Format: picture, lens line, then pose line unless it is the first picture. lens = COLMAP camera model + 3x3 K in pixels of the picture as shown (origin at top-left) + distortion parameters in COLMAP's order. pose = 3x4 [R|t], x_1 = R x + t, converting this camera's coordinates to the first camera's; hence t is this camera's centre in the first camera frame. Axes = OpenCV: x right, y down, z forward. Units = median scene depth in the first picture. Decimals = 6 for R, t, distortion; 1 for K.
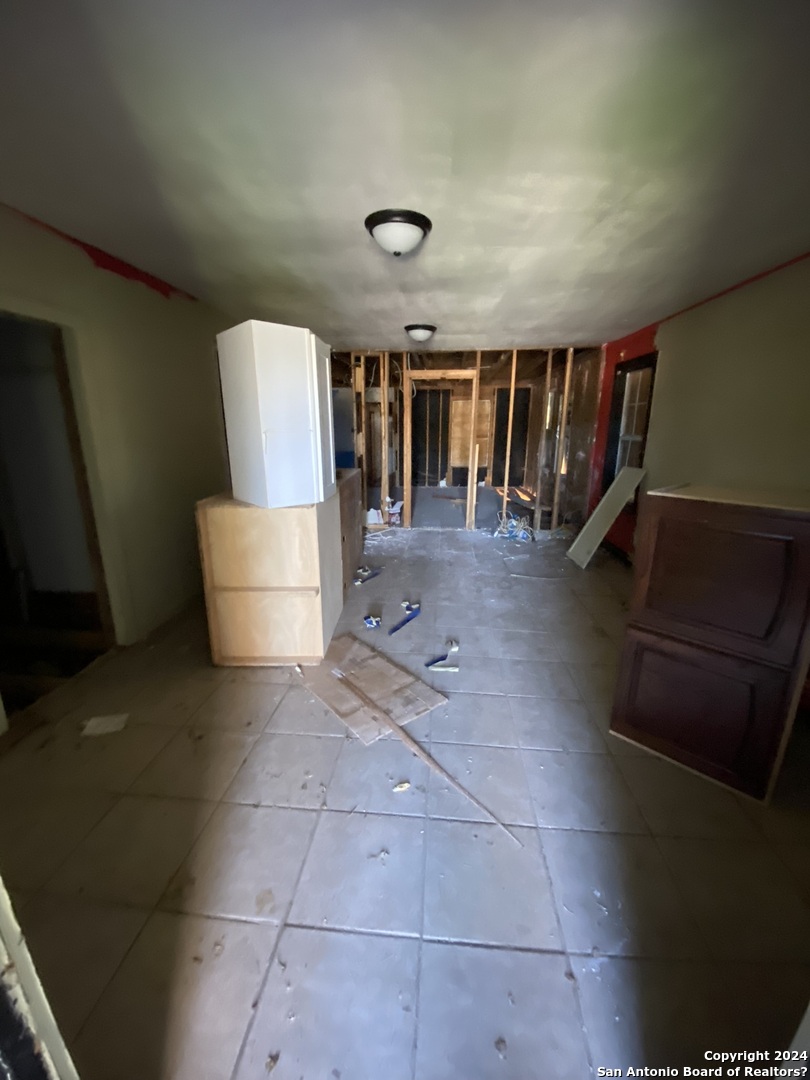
lens RADIAL K [[436.4, 0, 398.9], [0, 436.4, 541.7], [0, 0, 1]] dist [-0.000176, 0.000001]
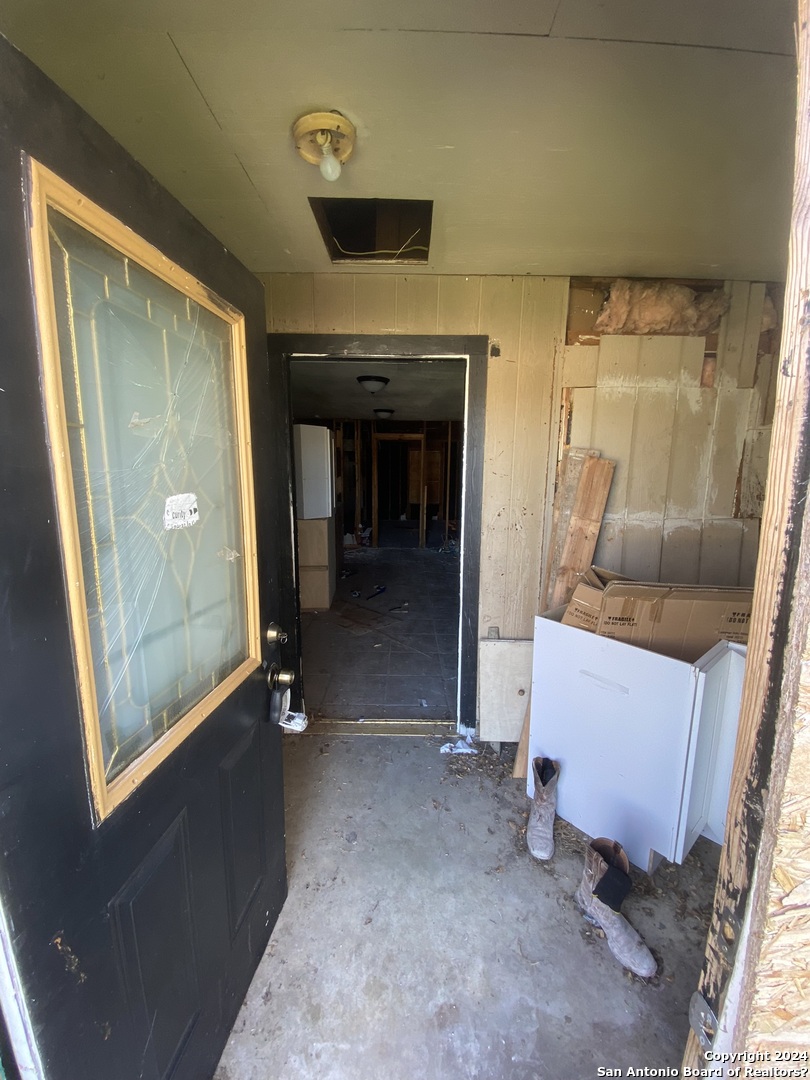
lens RADIAL K [[436.4, 0, 406.4], [0, 436.4, 537.2], [0, 0, 1]] dist [-0.000176, 0.000001]
pose [[0.995064, -0.006133, 0.099044, -0.019568], [0.016131, 0.994810, -0.100460, 0.080652], [-0.097914, 0.101562, 0.989999, -0.363365]]
